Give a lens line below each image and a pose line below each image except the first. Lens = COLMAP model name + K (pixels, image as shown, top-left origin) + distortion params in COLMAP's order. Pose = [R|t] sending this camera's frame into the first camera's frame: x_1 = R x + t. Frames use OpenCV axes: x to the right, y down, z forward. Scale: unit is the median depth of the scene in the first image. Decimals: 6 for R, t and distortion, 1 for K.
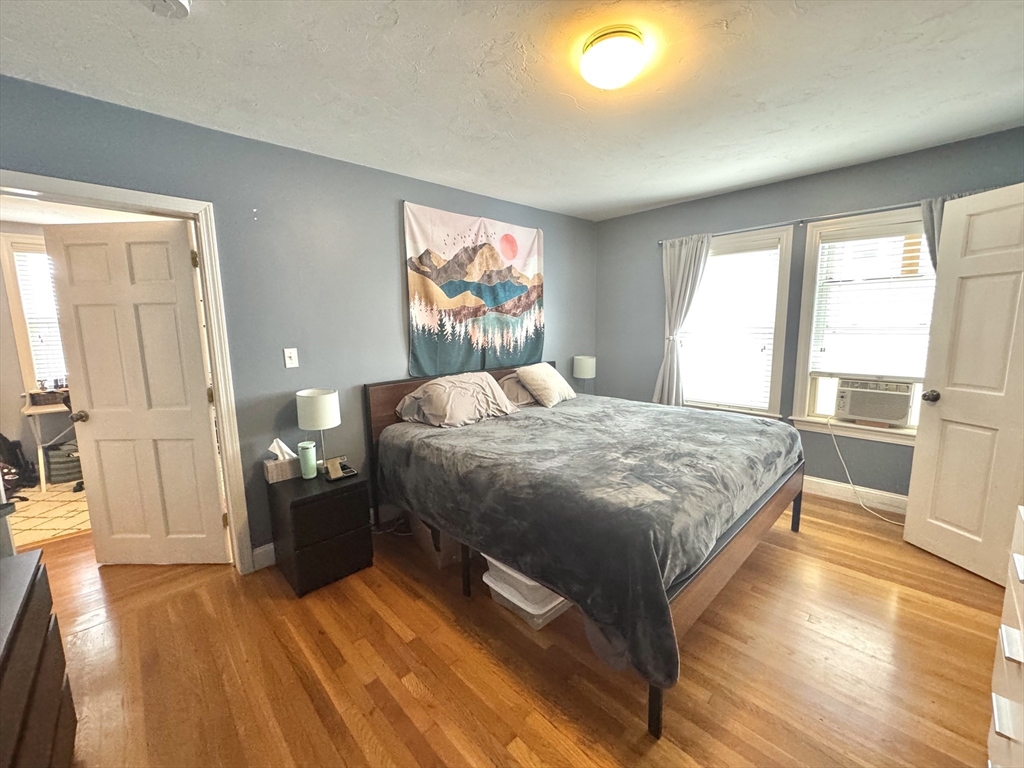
lens RADIAL K [[408.1, 0, 509.8], [0, 408.1, 383.6], [0, 0, 1]] dist [-0.001474, -0.000040]
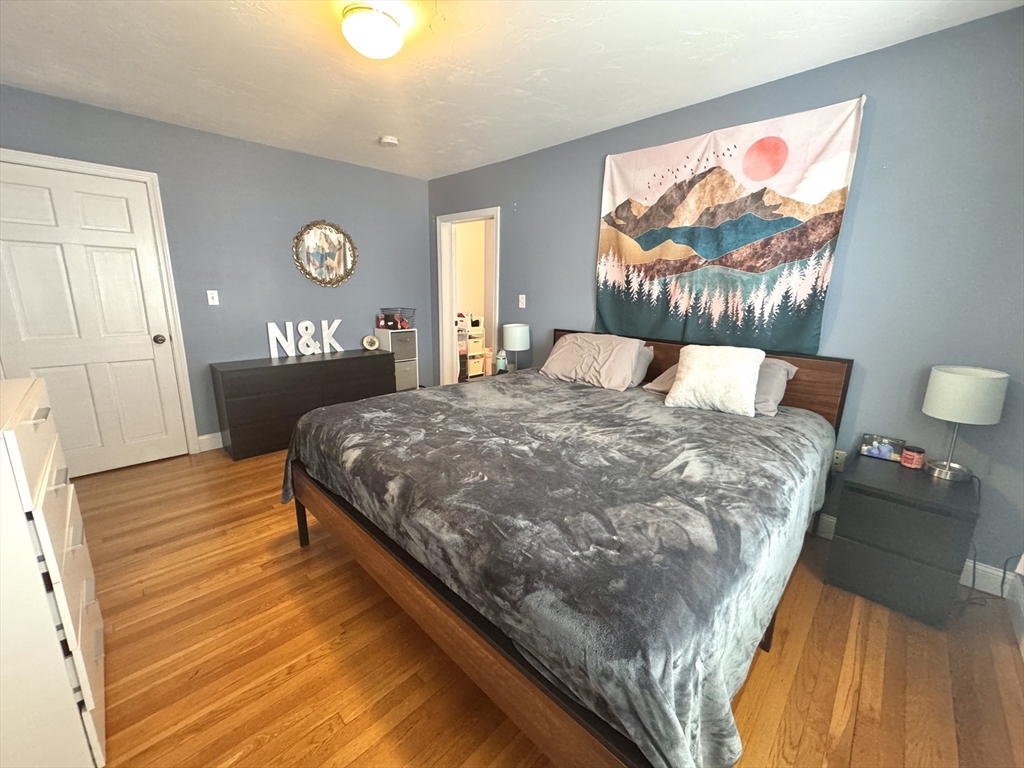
lens RADIAL K [[408.1, 0, 512.8], [0, 408.1, 384.2], [0, 0, 1]] dist [-0.001474, -0.000040]
pose [[0.035666, 0.255278, -0.966210, 0.739240], [-0.162420, 0.955451, 0.246440, -0.102024], [0.986077, 0.148142, 0.075539, 0.672093]]
